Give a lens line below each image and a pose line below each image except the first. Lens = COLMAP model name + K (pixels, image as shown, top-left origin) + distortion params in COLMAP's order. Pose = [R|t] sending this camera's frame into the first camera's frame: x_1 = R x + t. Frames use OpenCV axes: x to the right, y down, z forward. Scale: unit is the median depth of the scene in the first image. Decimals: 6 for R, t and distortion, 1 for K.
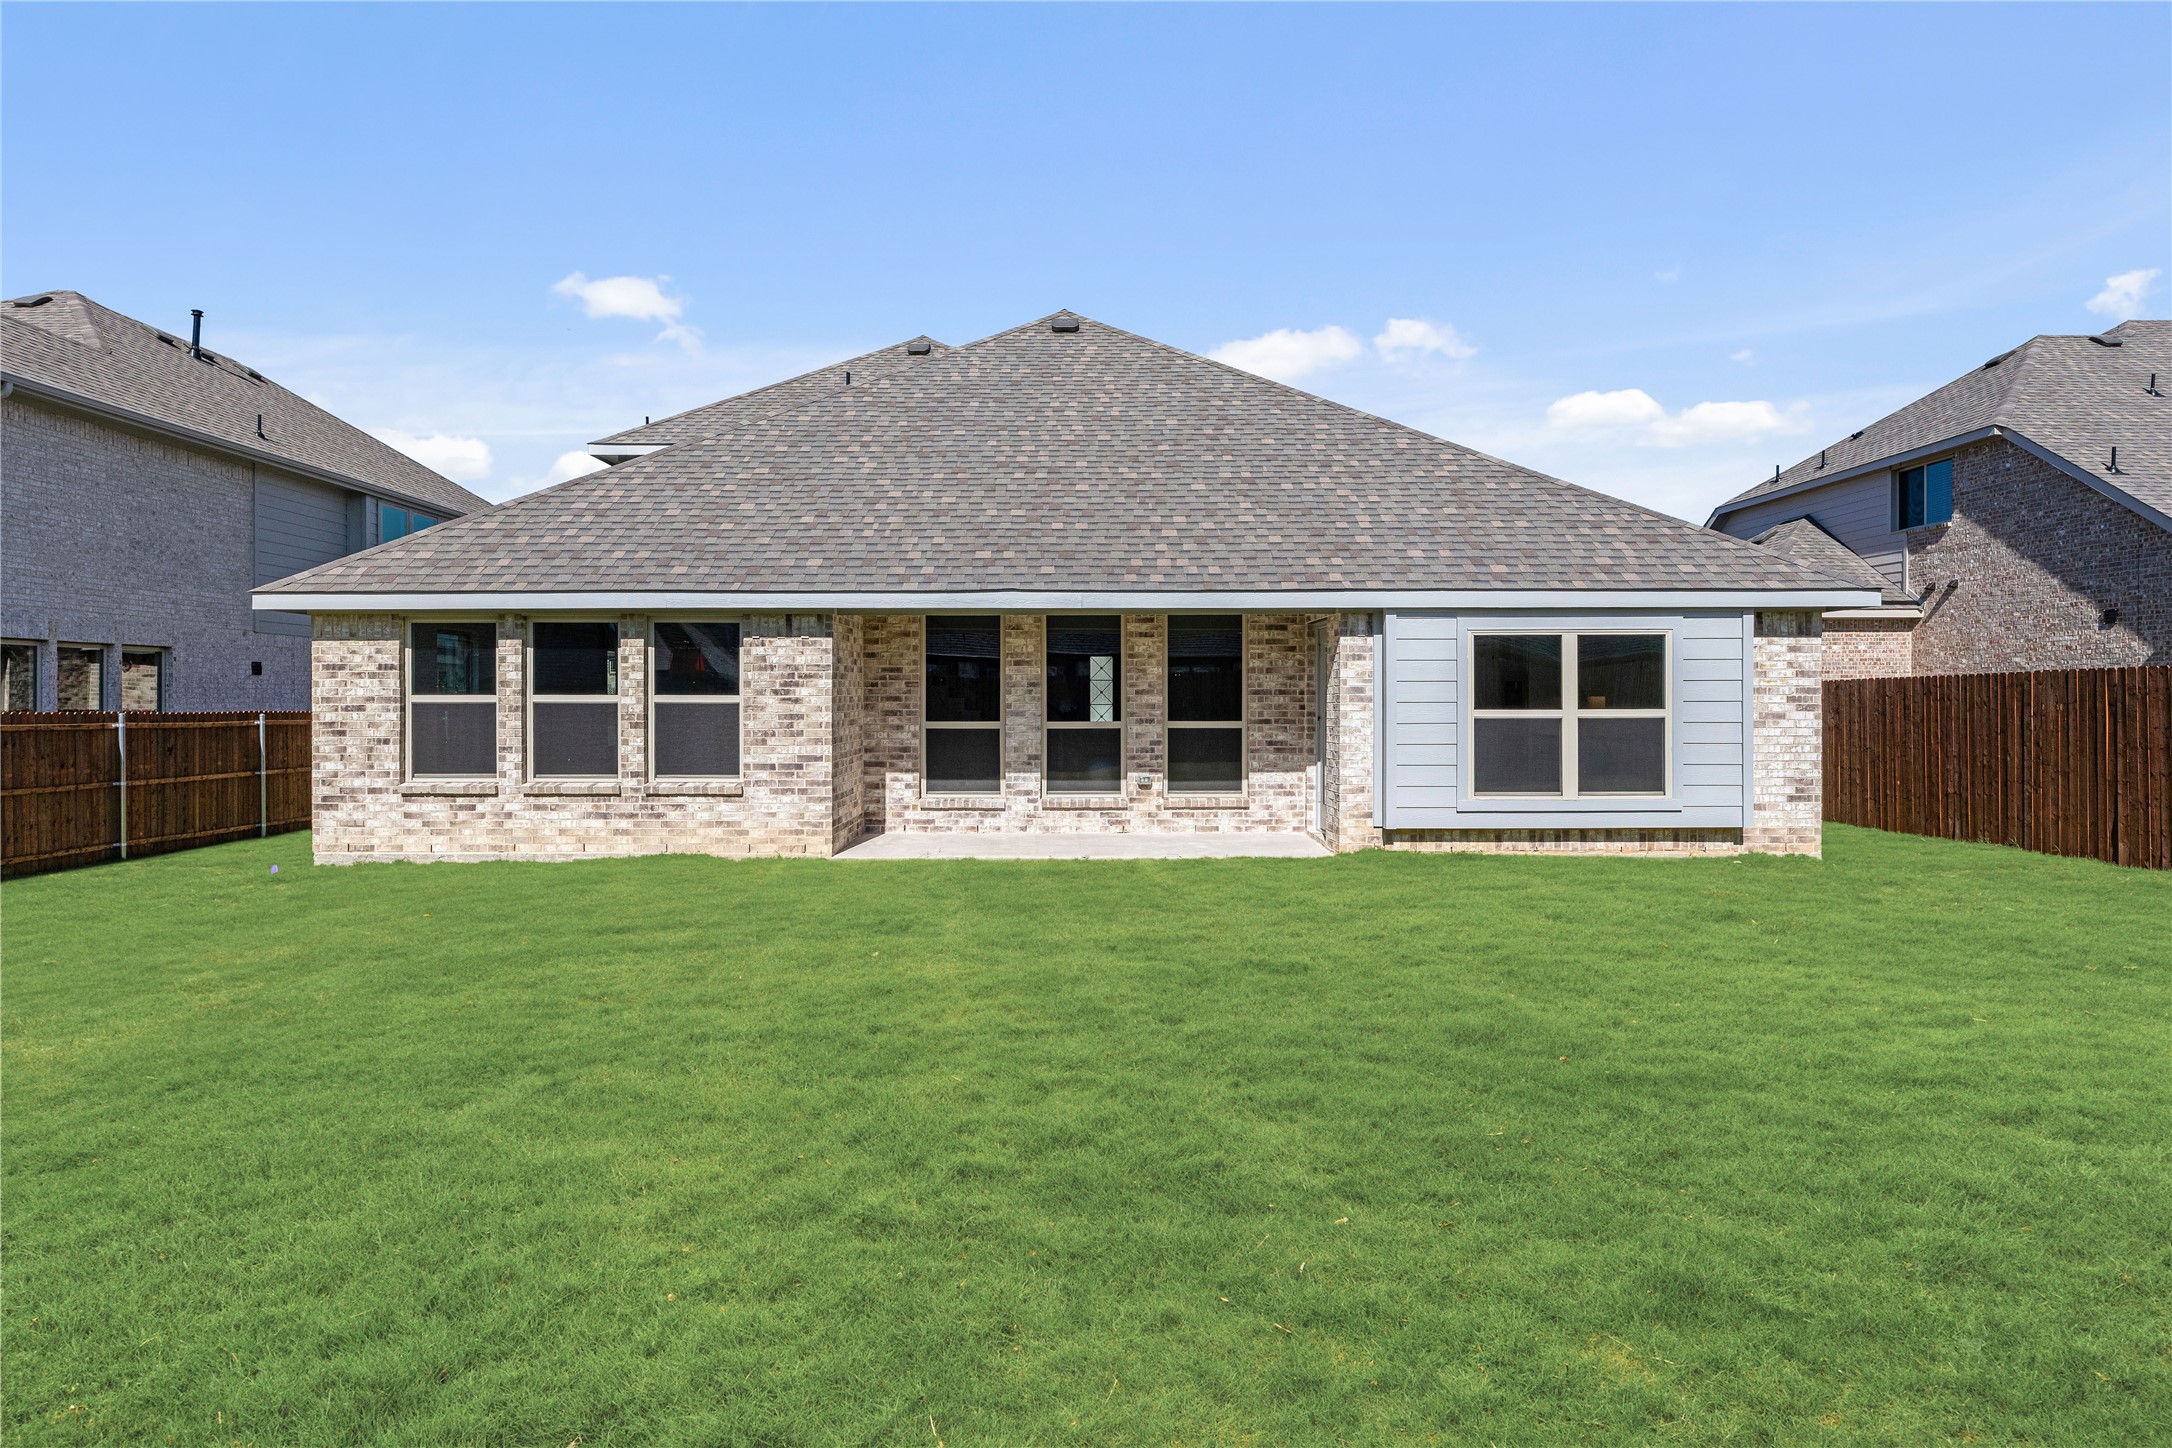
lens RADIAL K [[1130.2, 0, 1084.3], [0, 1130.2, 688.9], [0, 0, 1]] dist [0.001099, 0.000147]
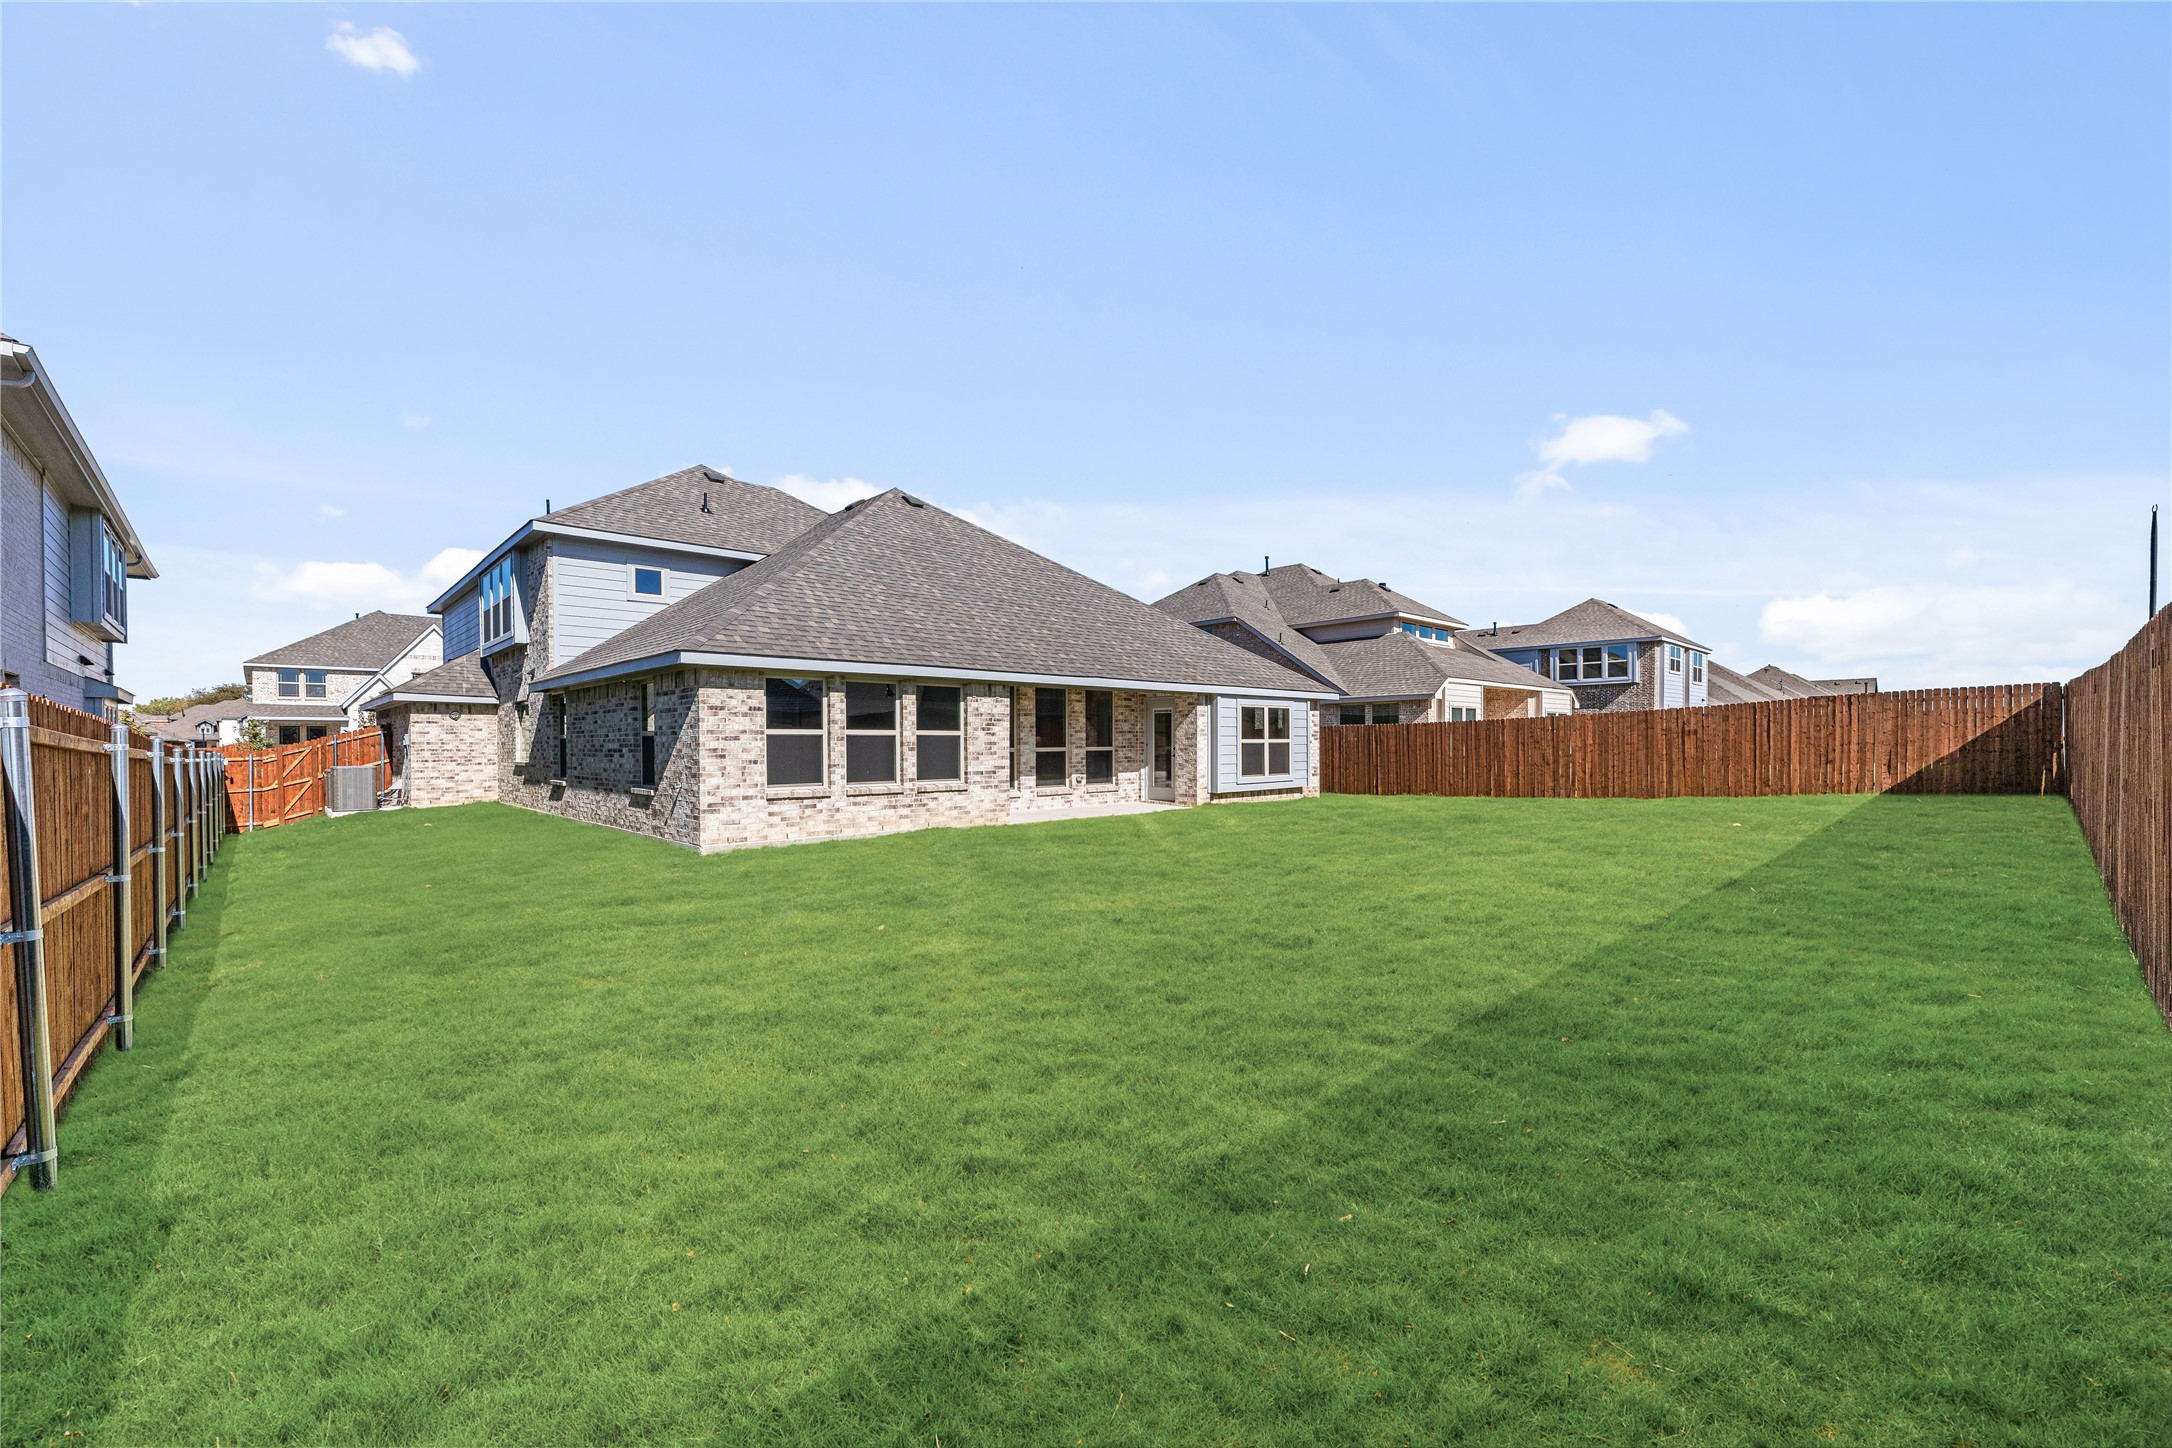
lens RADIAL K [[885.2, 0, 1086.7], [0, 885.2, 750.9], [0, 0, 1]] dist [-0.000676, -0.000077]
pose [[0.720812, -0.008411, 0.693079, -1.080339], [-0.002833, 0.999882, 0.015081, 0.014998], [-0.693125, -0.012834, 0.720704, -0.071864]]
